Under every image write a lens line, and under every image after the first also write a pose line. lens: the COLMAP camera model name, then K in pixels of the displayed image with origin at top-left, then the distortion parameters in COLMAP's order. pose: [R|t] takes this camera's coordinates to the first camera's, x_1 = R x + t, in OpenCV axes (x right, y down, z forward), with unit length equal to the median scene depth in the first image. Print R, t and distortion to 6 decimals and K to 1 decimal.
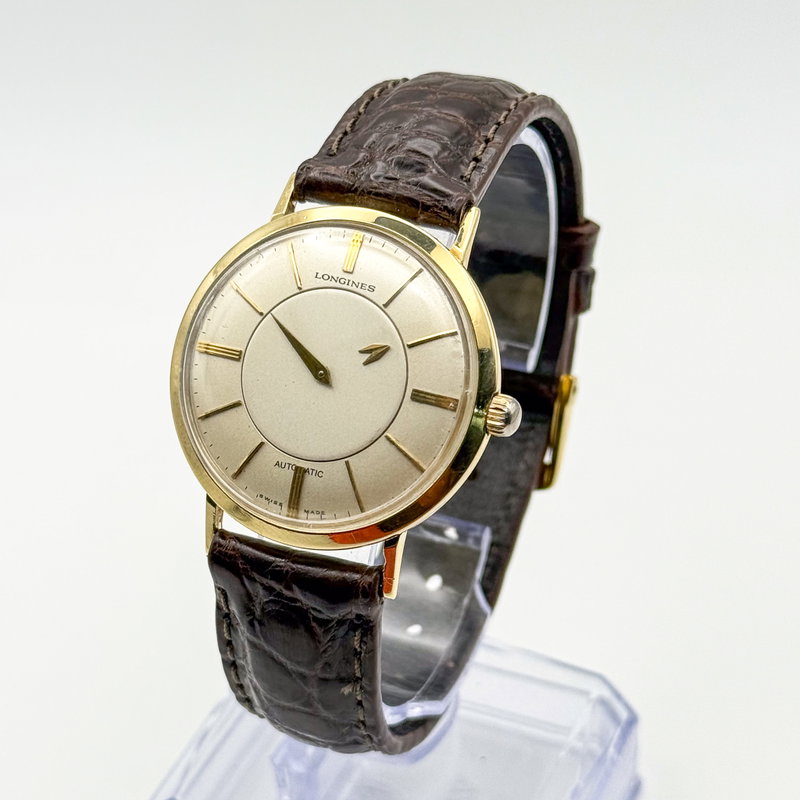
lens RADIAL K [[2207.3, 0, 400.0], [0, 2207.3, 400.0], [0, 0, 1]] dist [-0.100238, 0.088217]
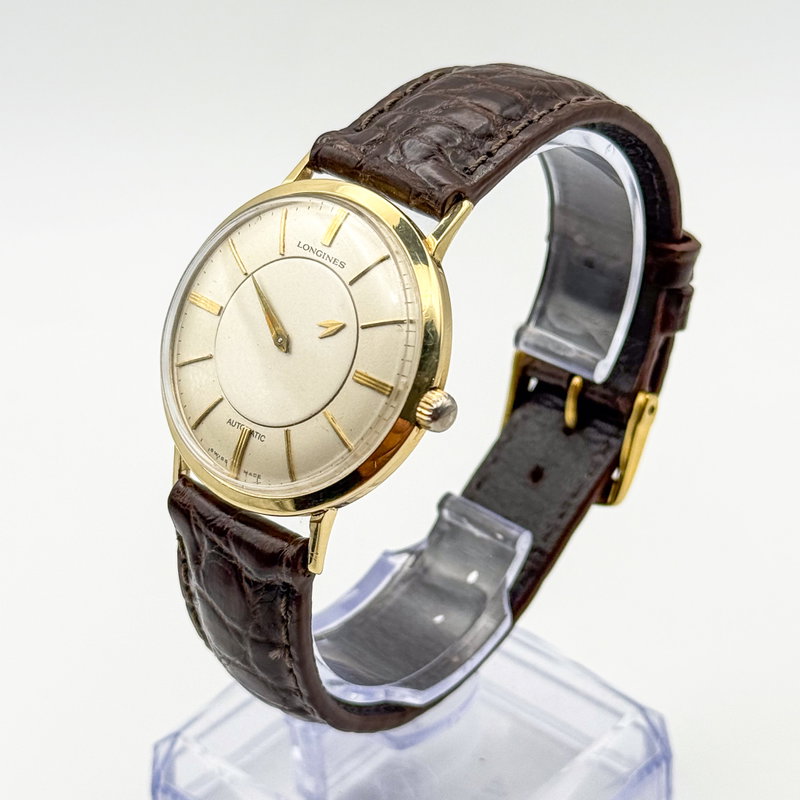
lens RADIAL K [[2207.3, 0, 400.0], [0, 2207.3, 400.0], [0, 0, 1]] dist [-0.100238, 0.088217]
pose [[0.945276, 0.166318, -0.280698, 0.296412], [-0.164038, 0.985942, 0.031771, -0.025525], [0.282036, 0.016013, 0.959270, 0.044129]]
